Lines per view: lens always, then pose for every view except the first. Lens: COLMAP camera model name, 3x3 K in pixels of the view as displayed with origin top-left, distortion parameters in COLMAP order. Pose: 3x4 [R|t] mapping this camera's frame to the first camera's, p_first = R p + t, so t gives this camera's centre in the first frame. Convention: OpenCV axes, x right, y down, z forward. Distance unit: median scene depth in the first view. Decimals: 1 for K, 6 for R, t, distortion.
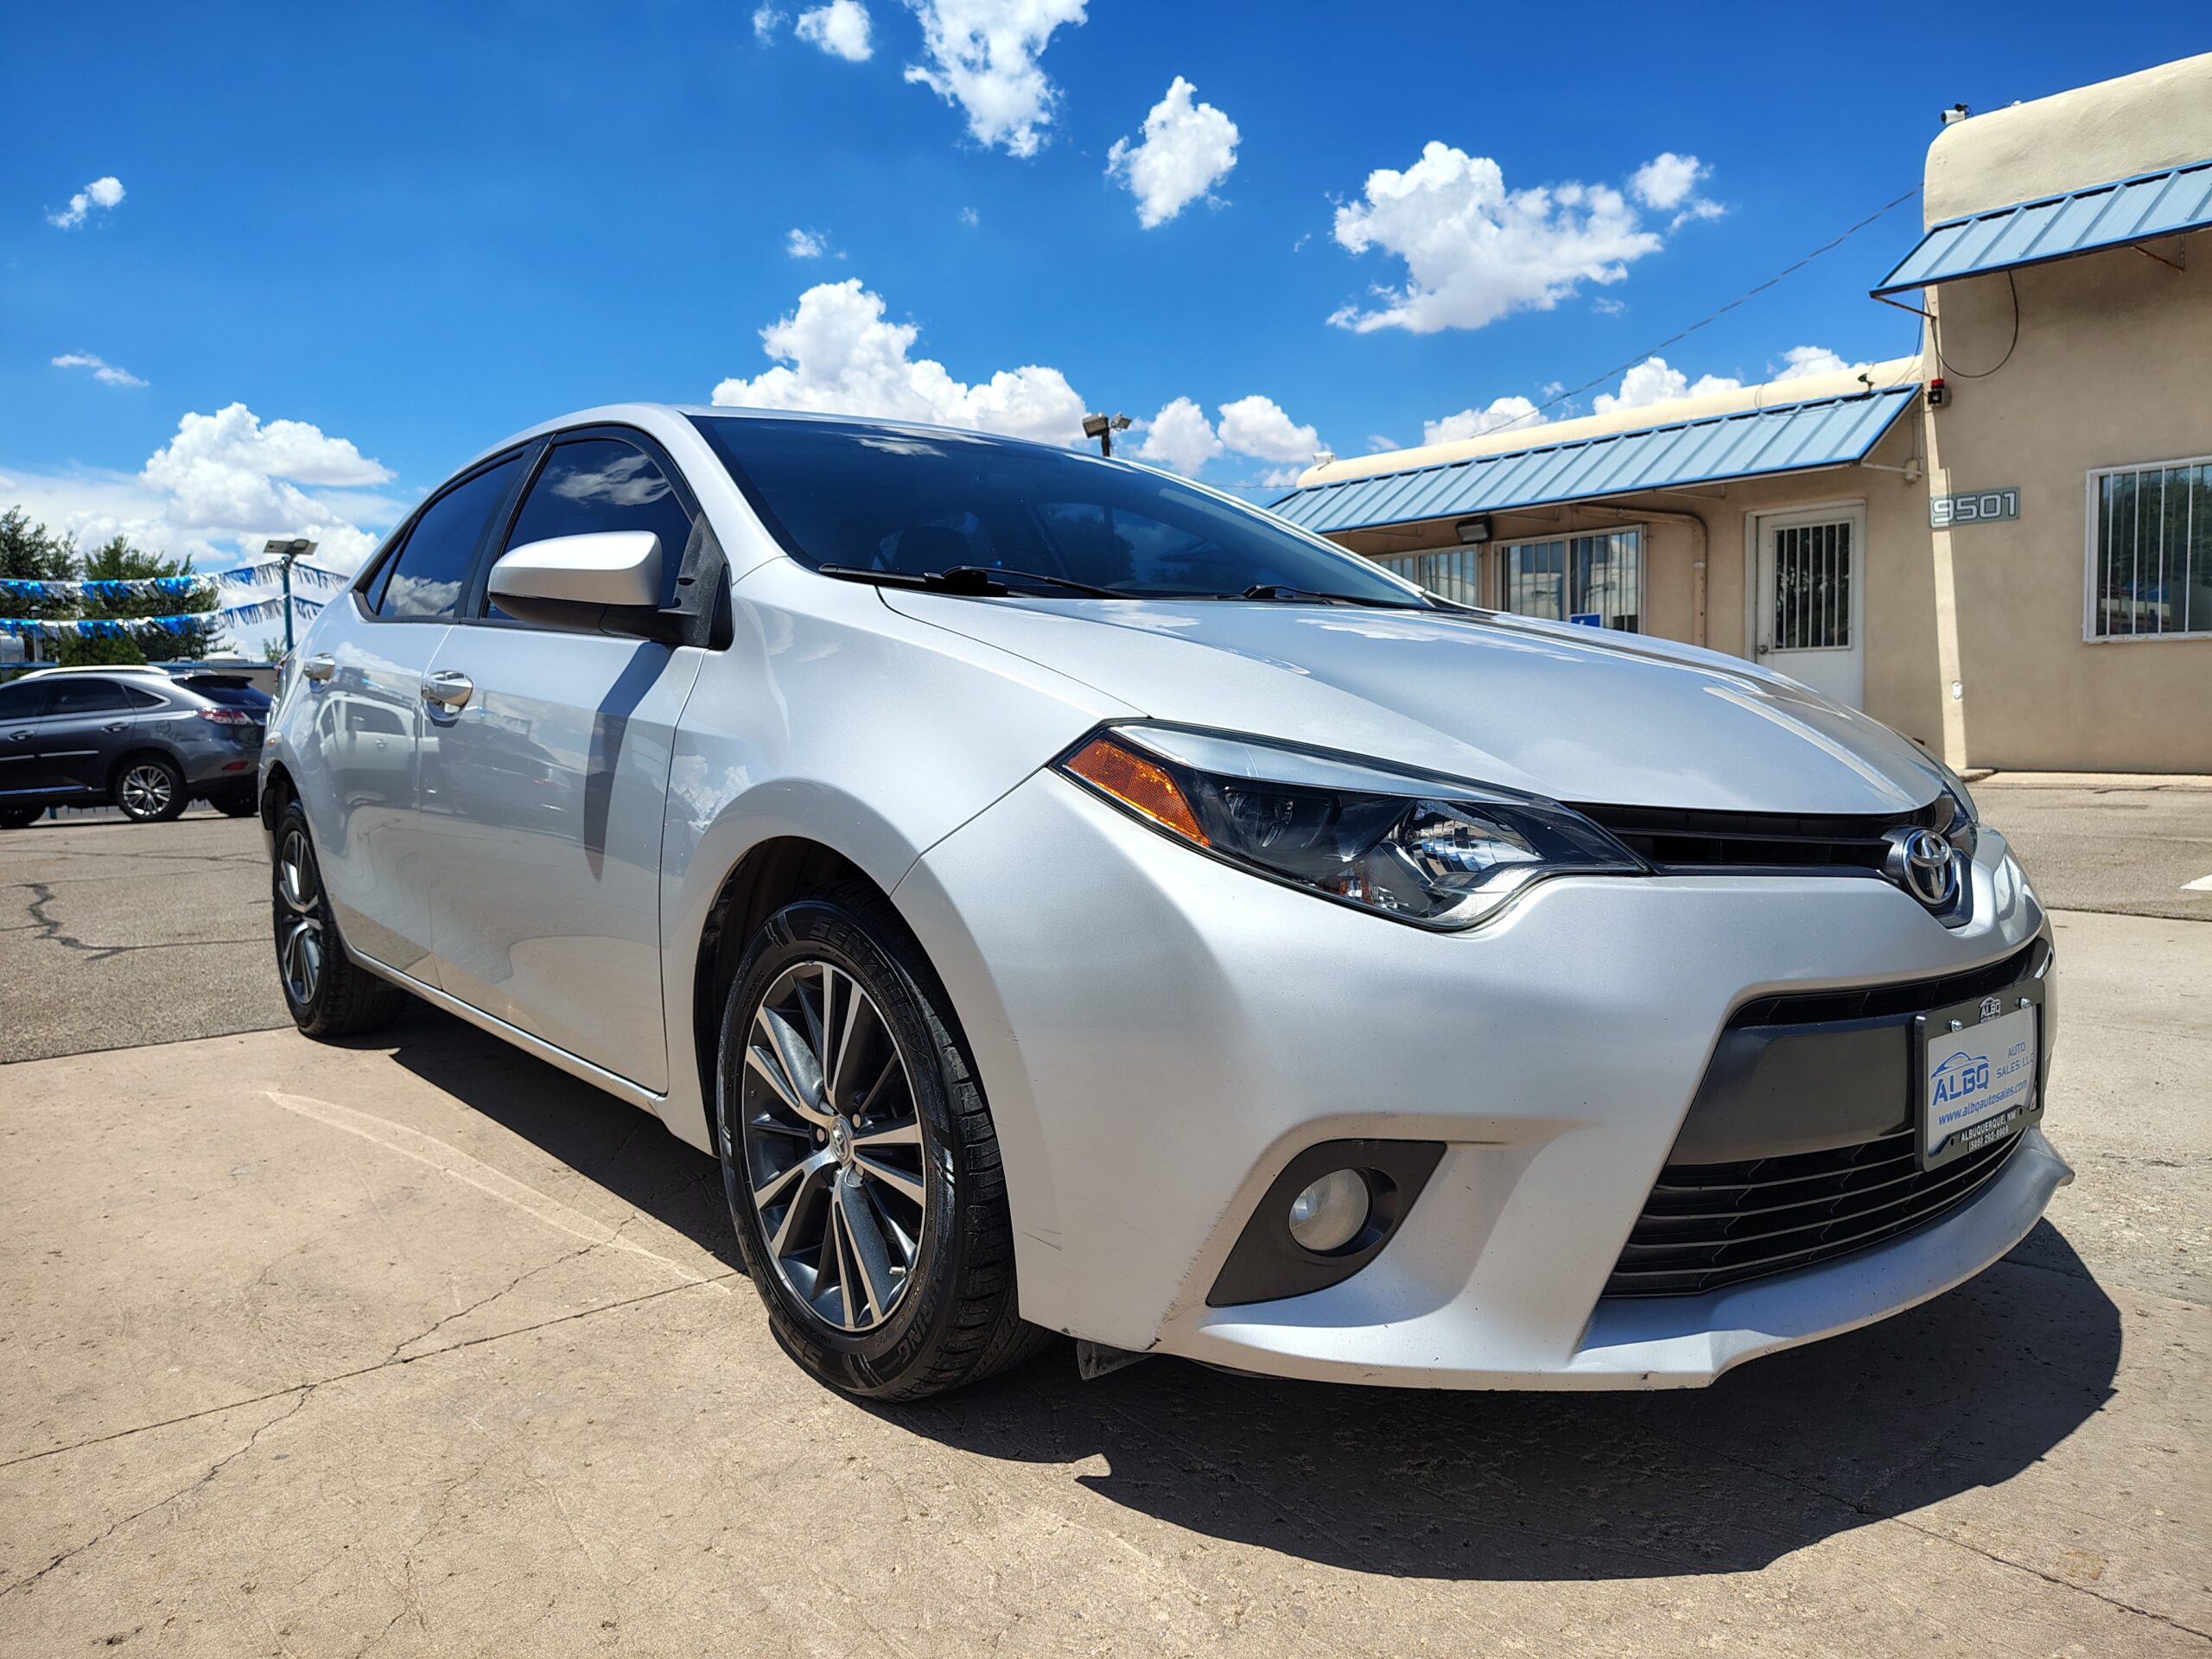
lens RADIAL K [[1527.7, 0, 1106.0], [0, 1527.7, 829.5], [0, 0, 1]] dist [0.040393, -0.056930]
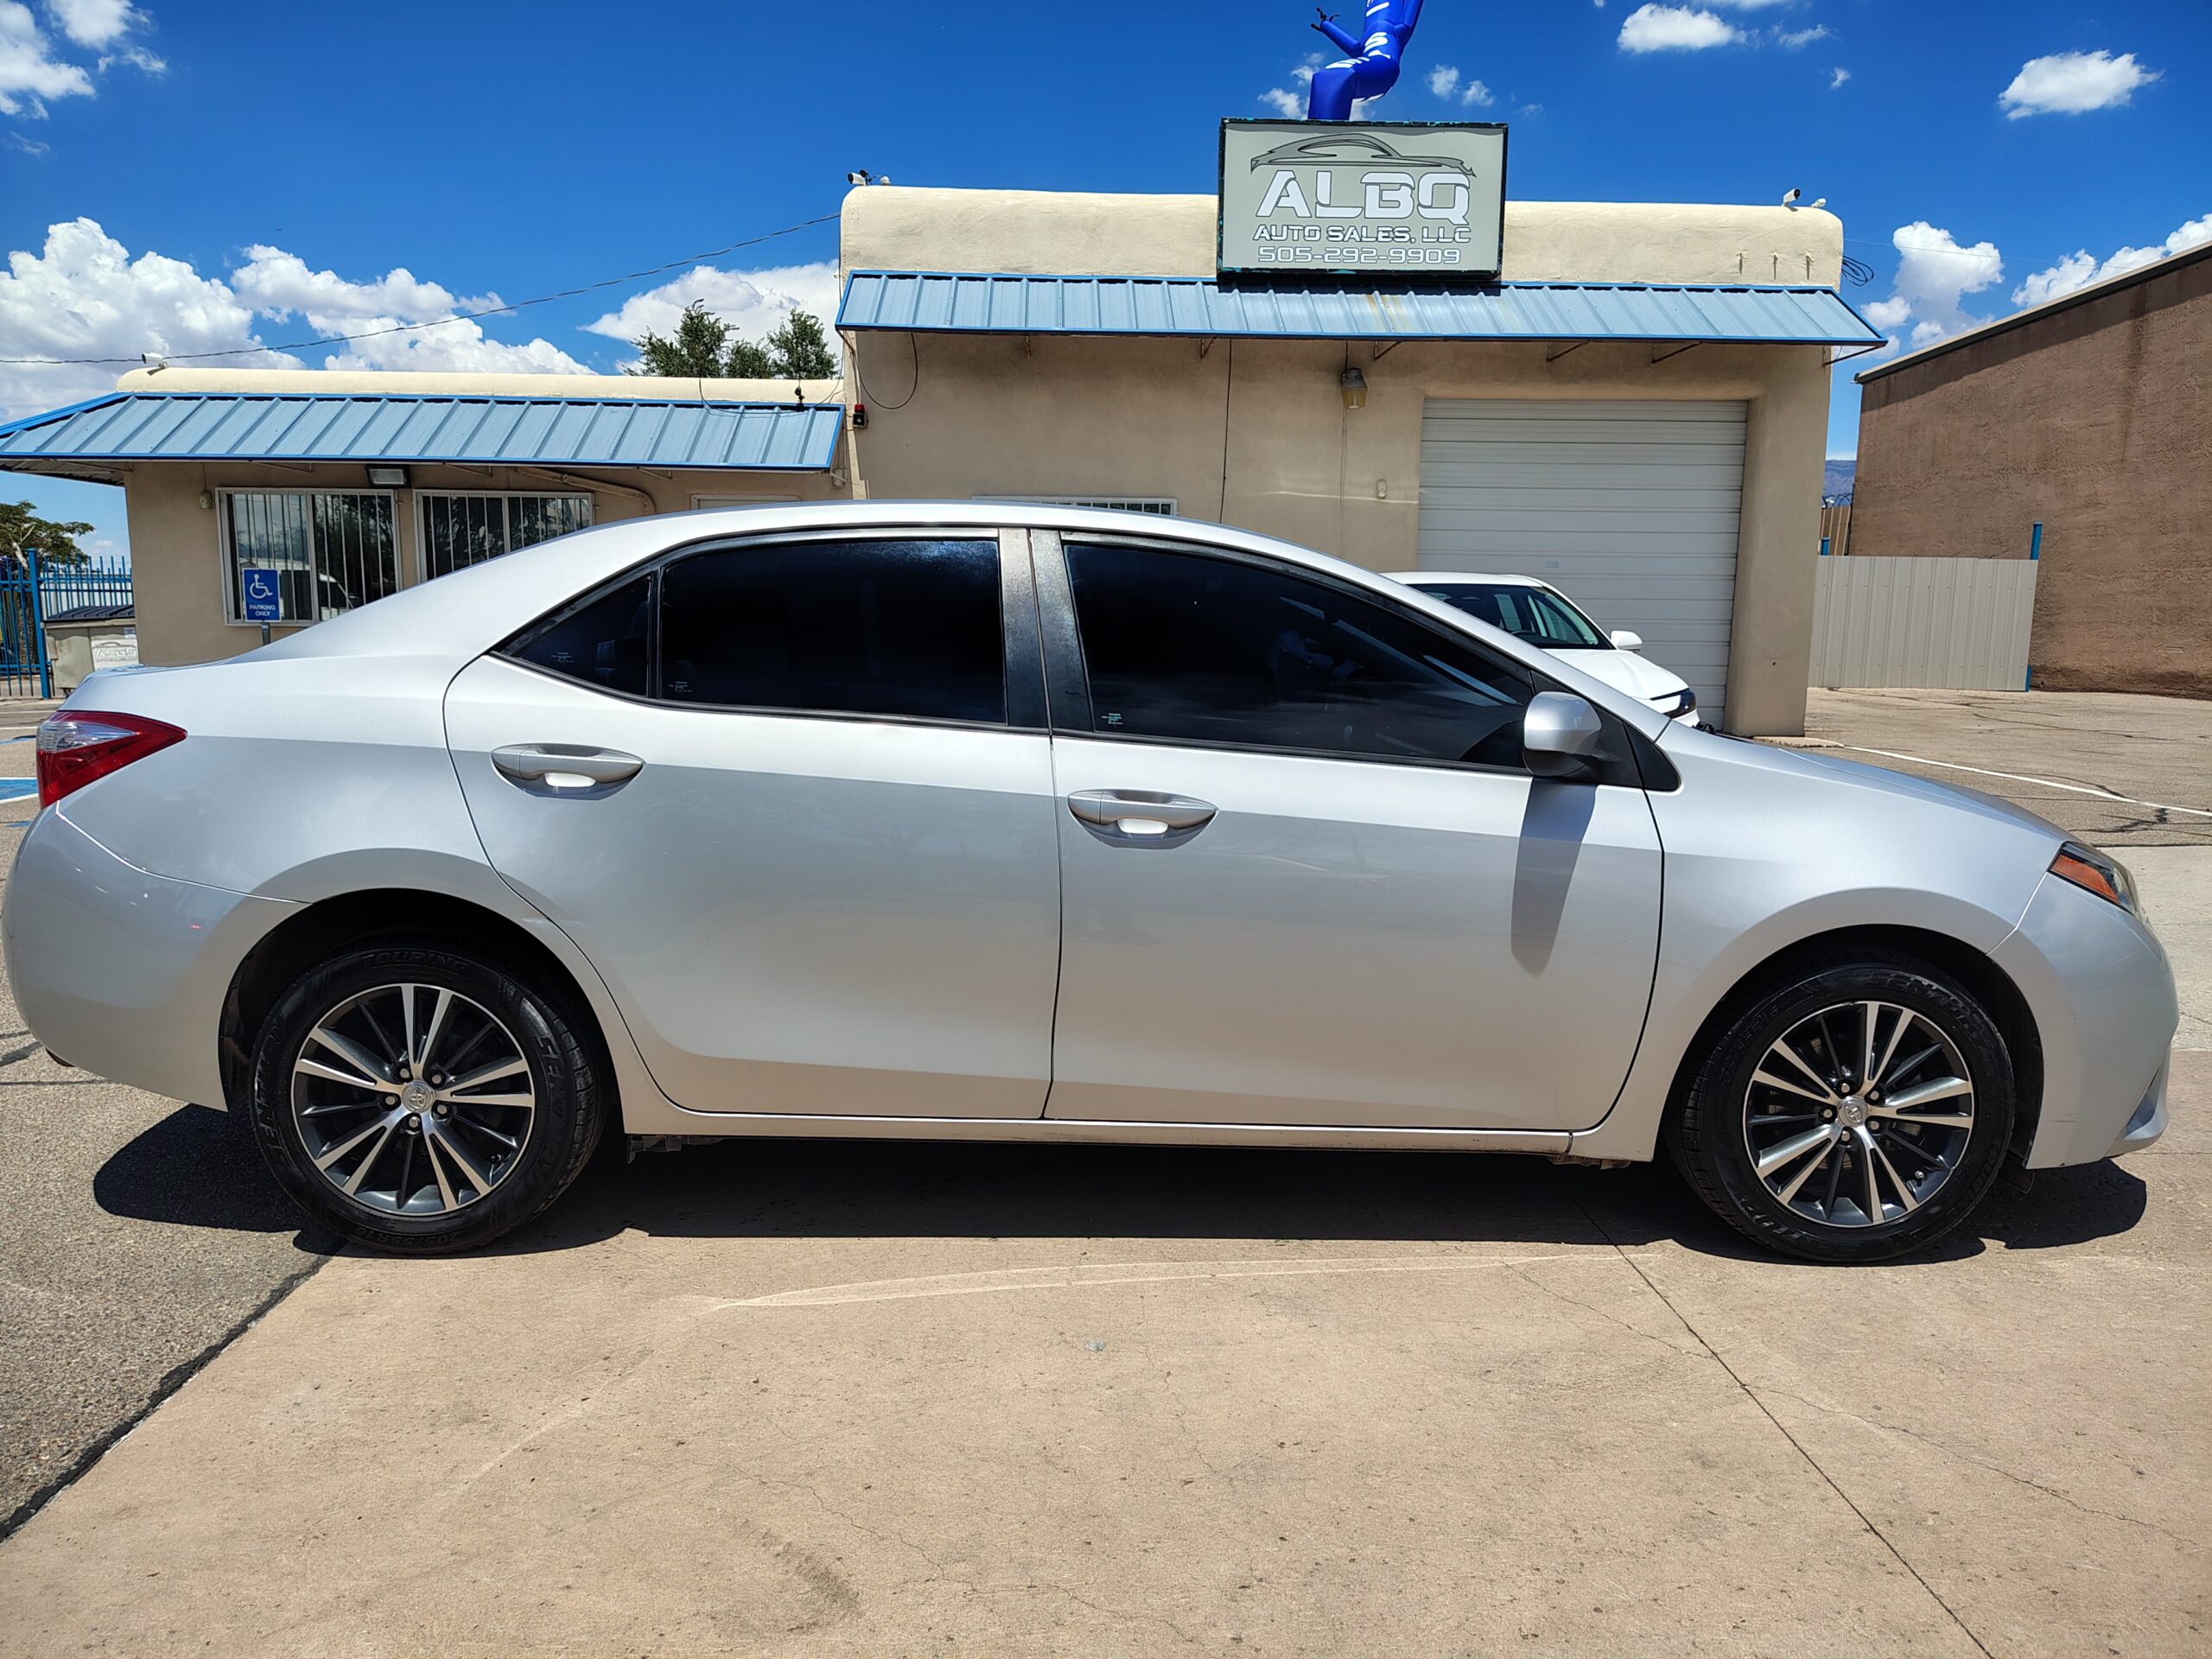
lens RADIAL K [[1512.2, 0, 1084.2], [0, 1512.2, 868.0], [0, 0, 1]] dist [0.049224, -0.058725]
pose [[0.619776, -0.099319, 0.778469, -0.326031], [0.038638, 0.994618, 0.096135, -0.040121], [-0.783827, -0.029504, 0.620278, 0.114678]]
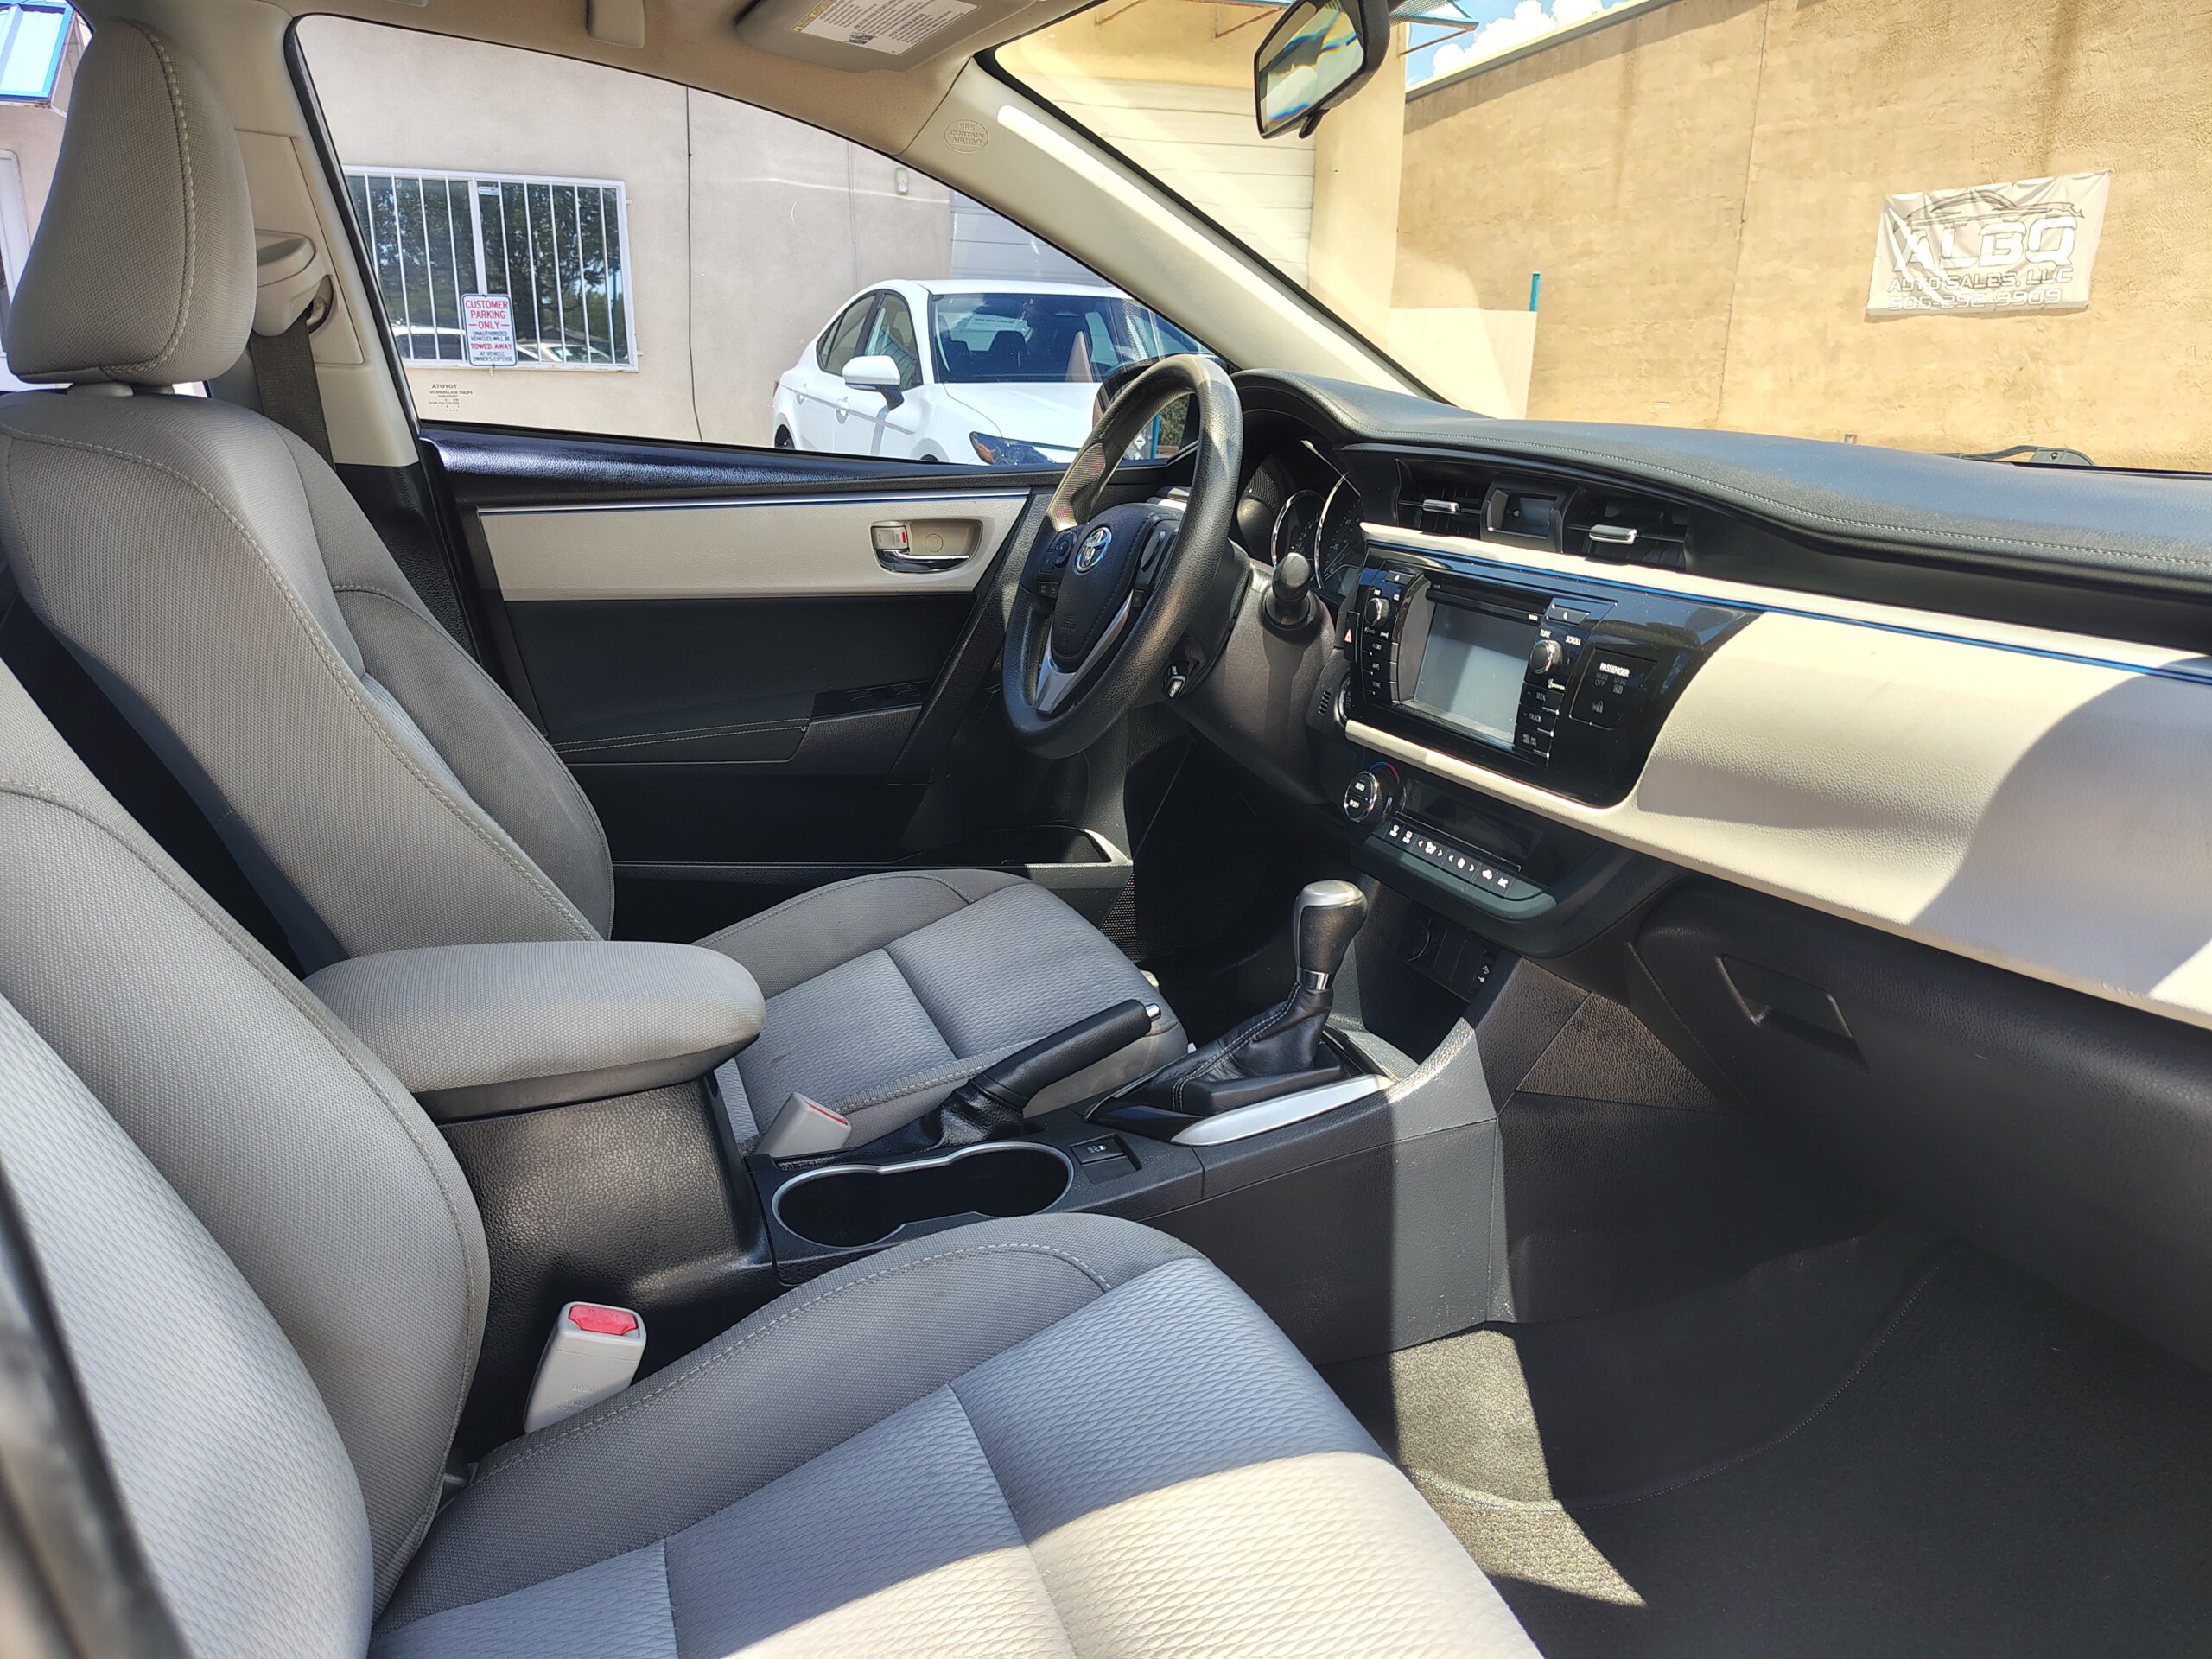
lens RADIAL K [[1552.4, 0, 1130.9], [0, 1552.4, 837.6], [0, 0, 1]] dist [0.005135, -0.005485]
pose [[0.300703, -0.240802, 0.922817, -0.120003], [0.056779, 0.970404, 0.234718, -0.041626], [-0.952026, -0.018184, 0.305476, 0.271225]]
